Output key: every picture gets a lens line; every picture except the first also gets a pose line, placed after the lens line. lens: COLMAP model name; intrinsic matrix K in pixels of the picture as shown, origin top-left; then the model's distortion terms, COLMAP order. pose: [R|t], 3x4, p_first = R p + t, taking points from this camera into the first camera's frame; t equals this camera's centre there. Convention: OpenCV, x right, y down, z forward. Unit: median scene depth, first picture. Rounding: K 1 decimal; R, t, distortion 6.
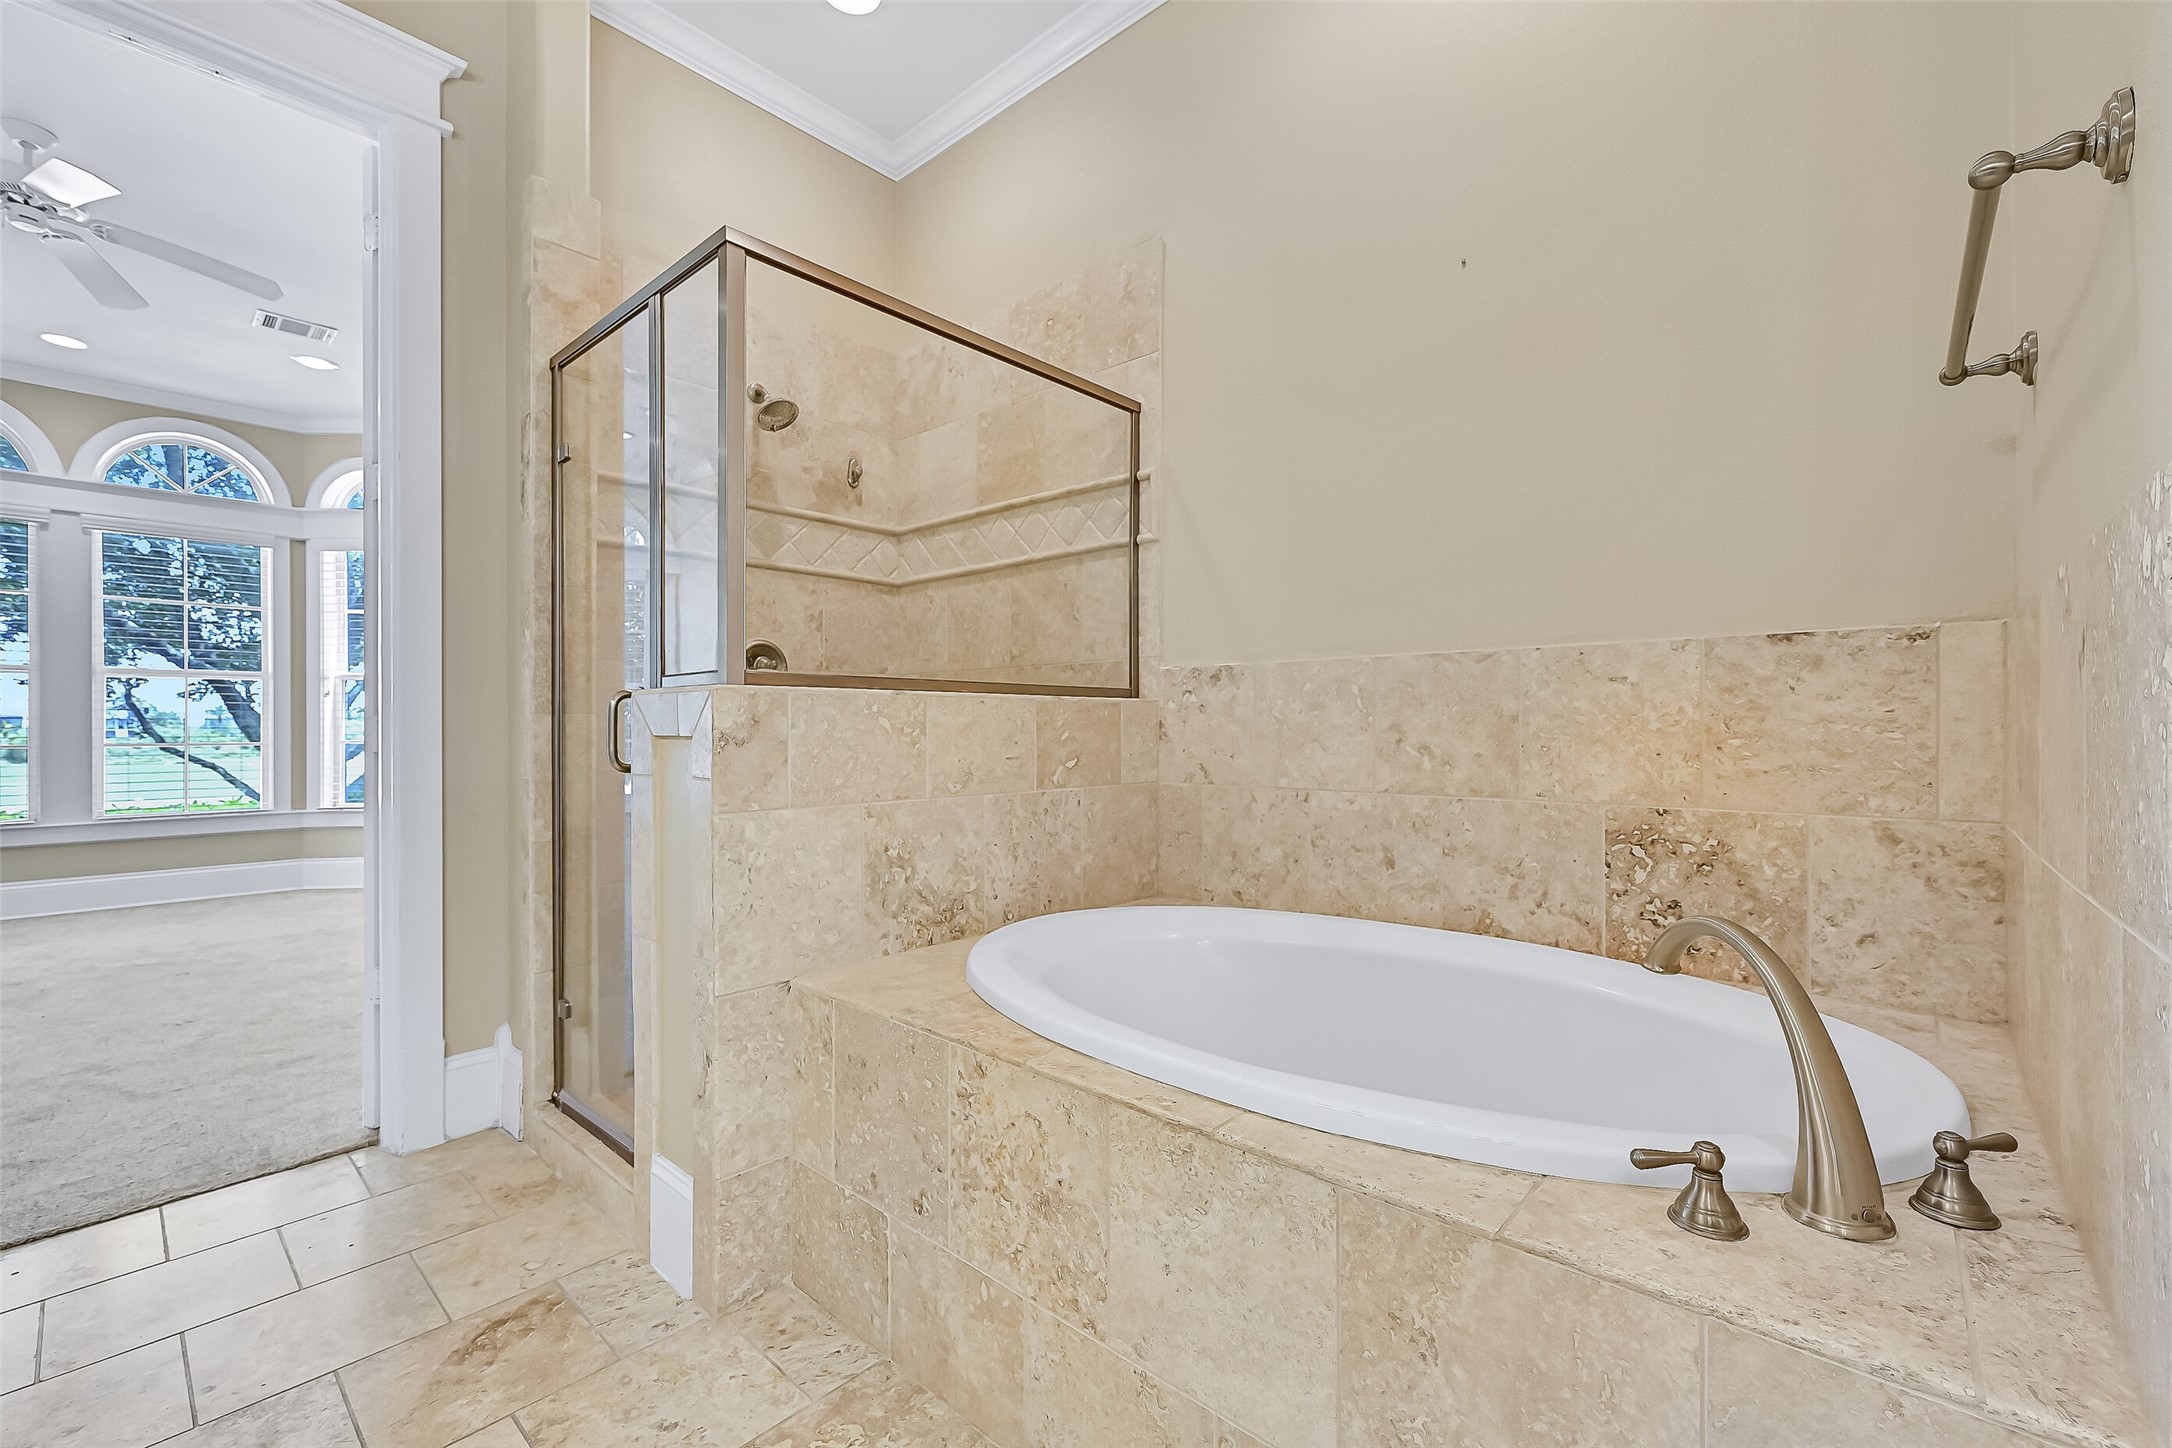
lens RADIAL K [[903.4, 0, 1083.4], [0, 903.4, 728.0], [0, 0, 1]] dist [-0.001240, 0.000080]
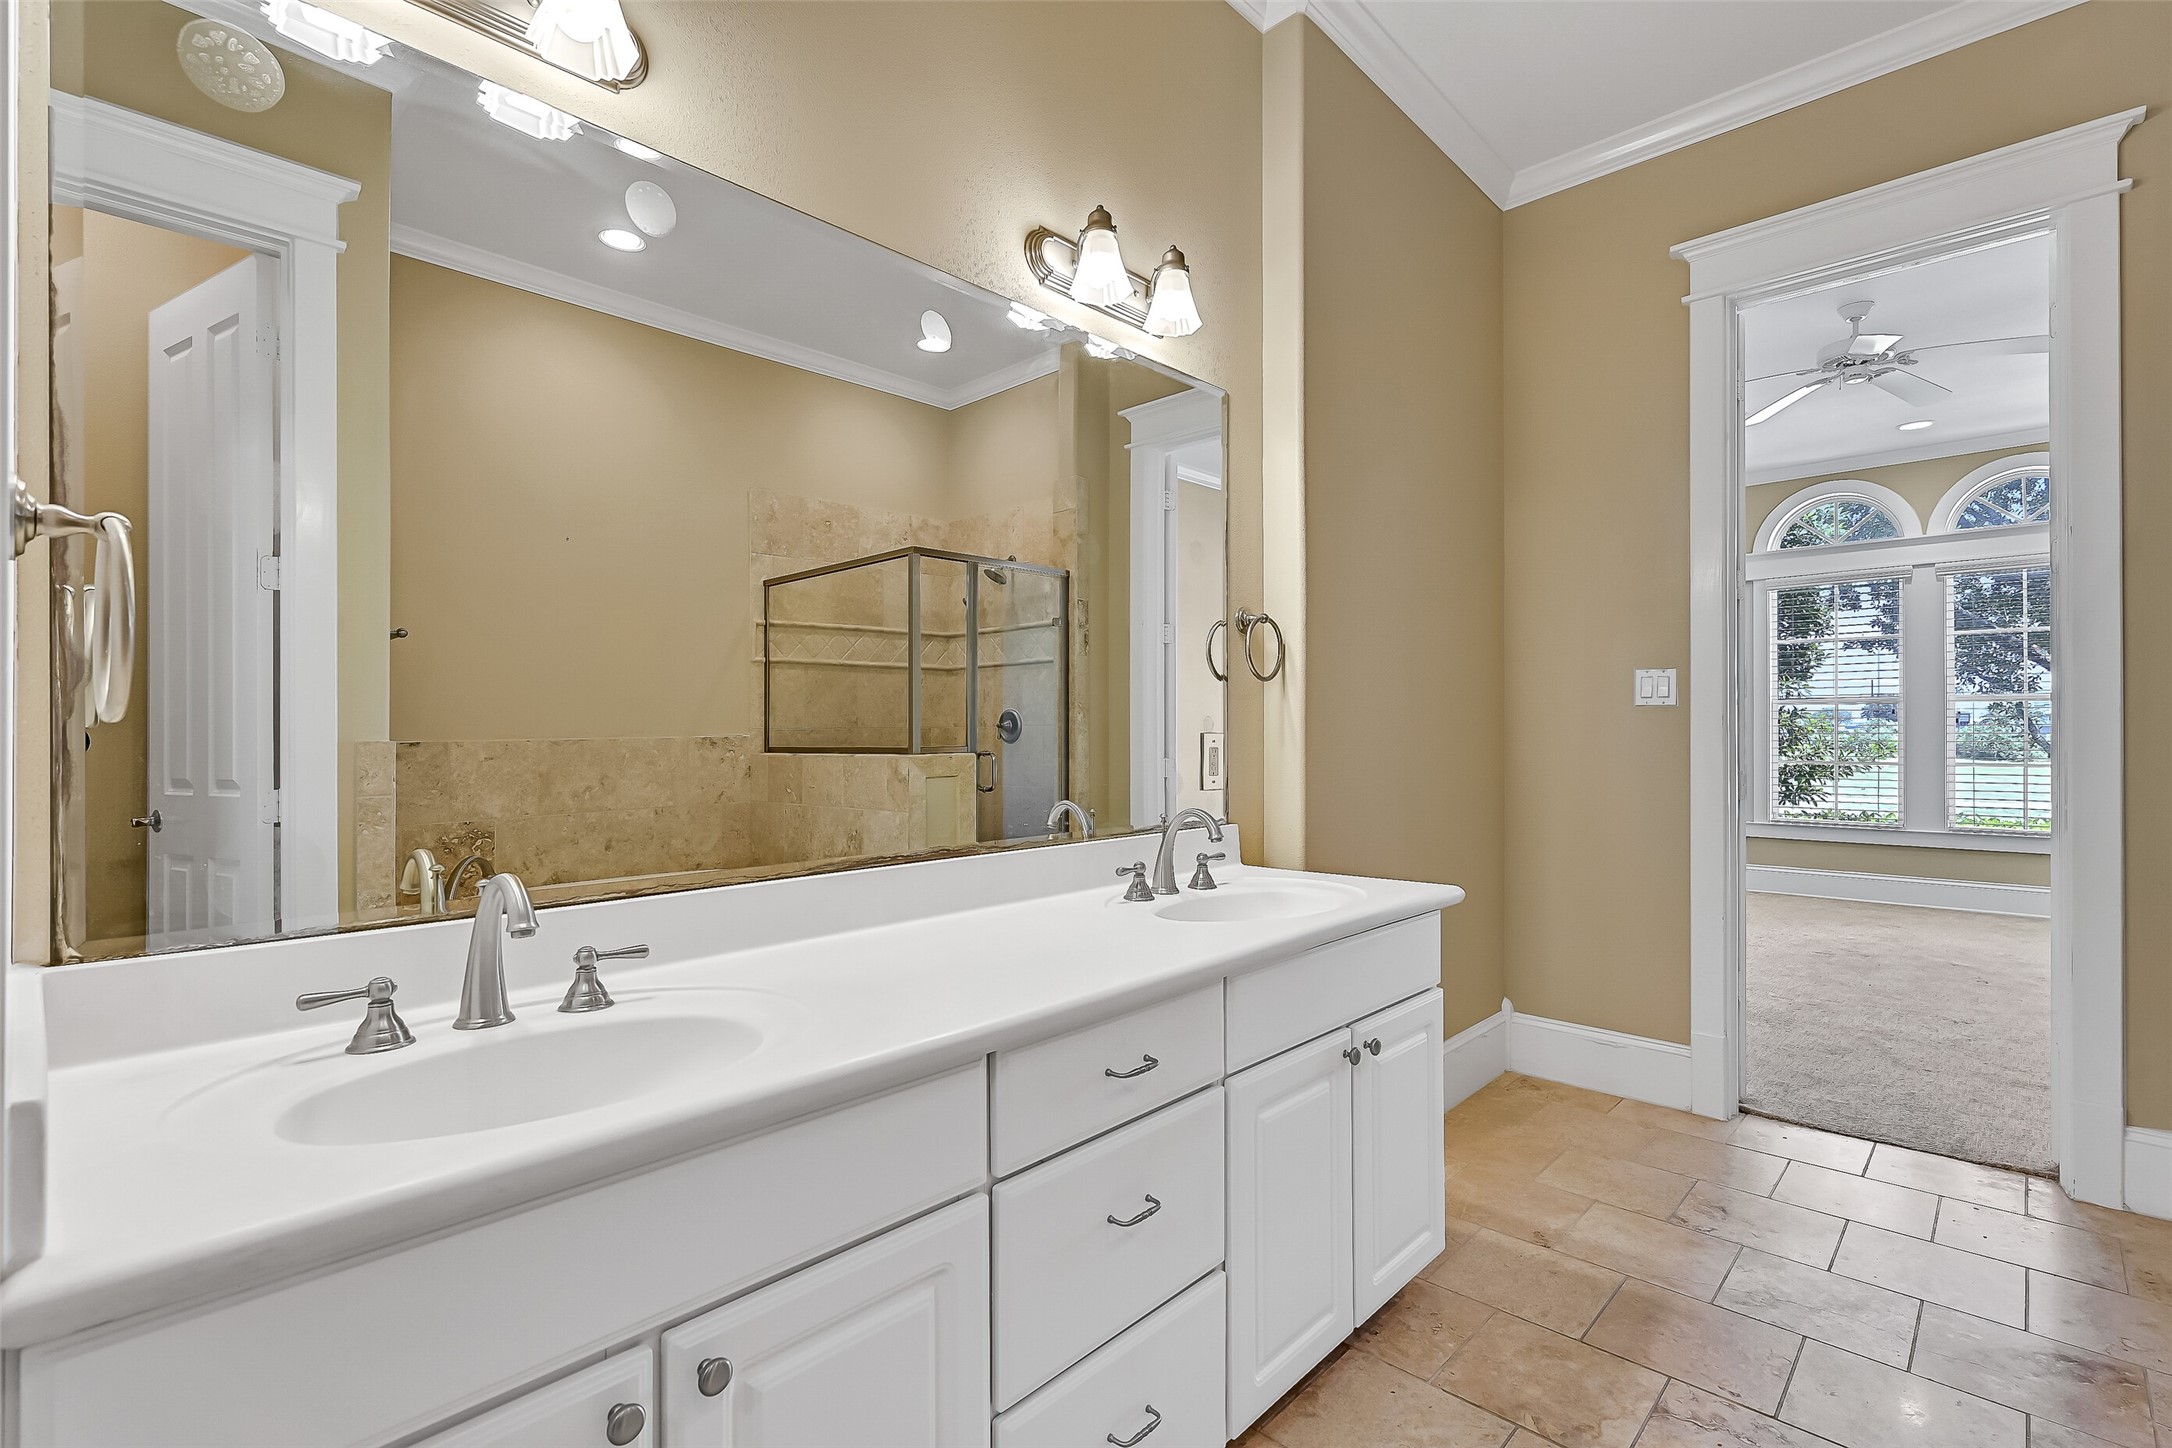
lens RADIAL K [[996.2, 0, 1084.0], [0, 996.2, 727.5], [0, 0, 1]] dist [-0.010023, -0.000337]
pose [[-0.035689, 0.003613, -0.999356, 0.408174], [0.007814, 0.999964, 0.003336, -0.084780], [0.999332, -0.007690, -0.035716, -0.100769]]
